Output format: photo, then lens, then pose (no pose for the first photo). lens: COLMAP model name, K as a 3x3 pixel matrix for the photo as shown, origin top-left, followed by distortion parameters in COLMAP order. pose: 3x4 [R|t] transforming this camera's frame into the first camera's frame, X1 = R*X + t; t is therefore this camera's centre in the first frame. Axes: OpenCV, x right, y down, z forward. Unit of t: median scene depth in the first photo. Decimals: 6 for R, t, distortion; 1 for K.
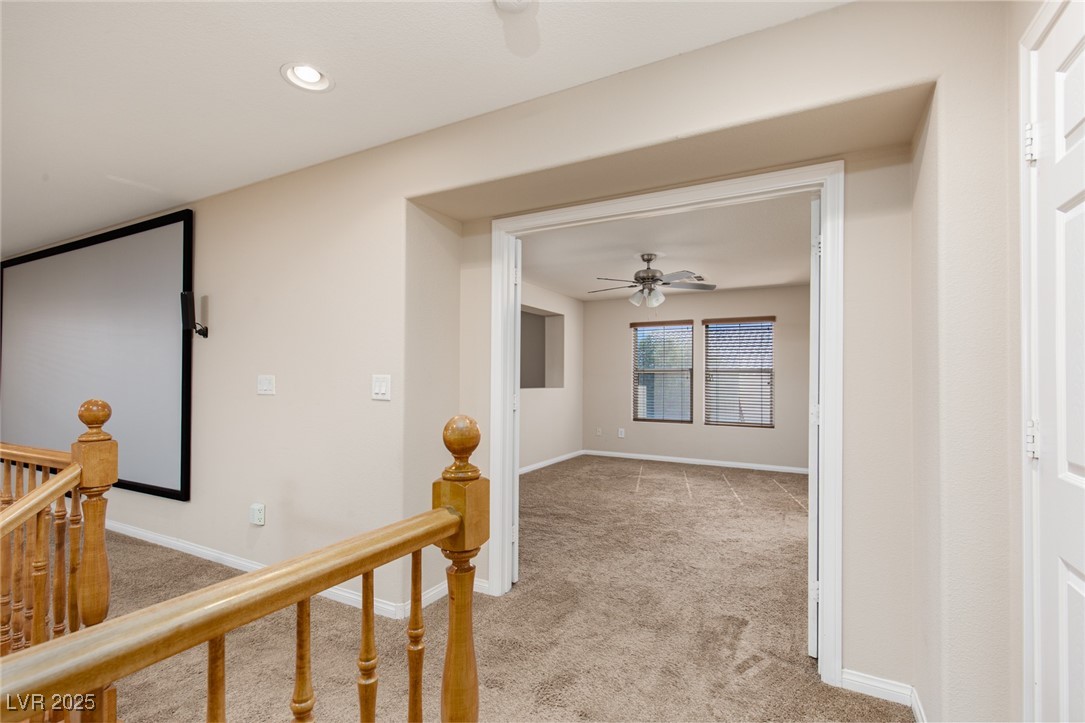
lens RADIAL K [[502.9, 0, 535.3], [0, 502.9, 363.5], [0, 0, 1]] dist [0.009779, -0.000913]
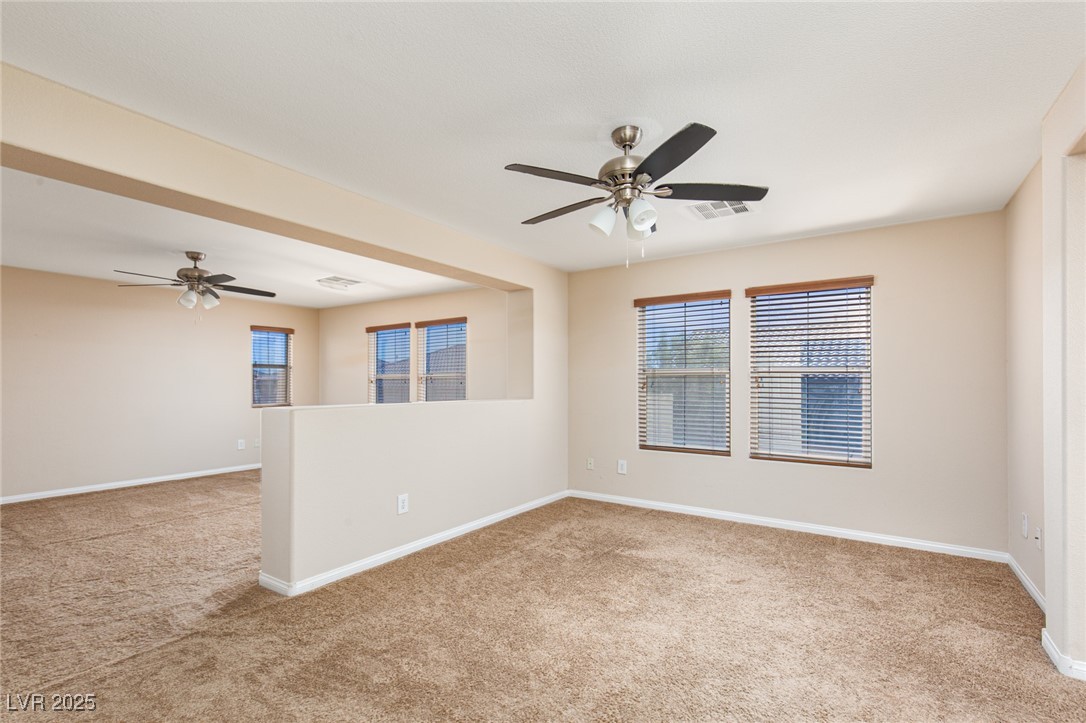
lens RADIAL K [[503.3, 0, 551.0], [0, 503.3, 367.7], [0, 0, 1]] dist [0.009779, -0.000913]
pose [[0.997965, -0.006101, -0.063469, 0.132491], [0.005812, 0.999972, -0.004737, 0.011616], [0.063496, 0.004358, 0.997973, 0.366515]]
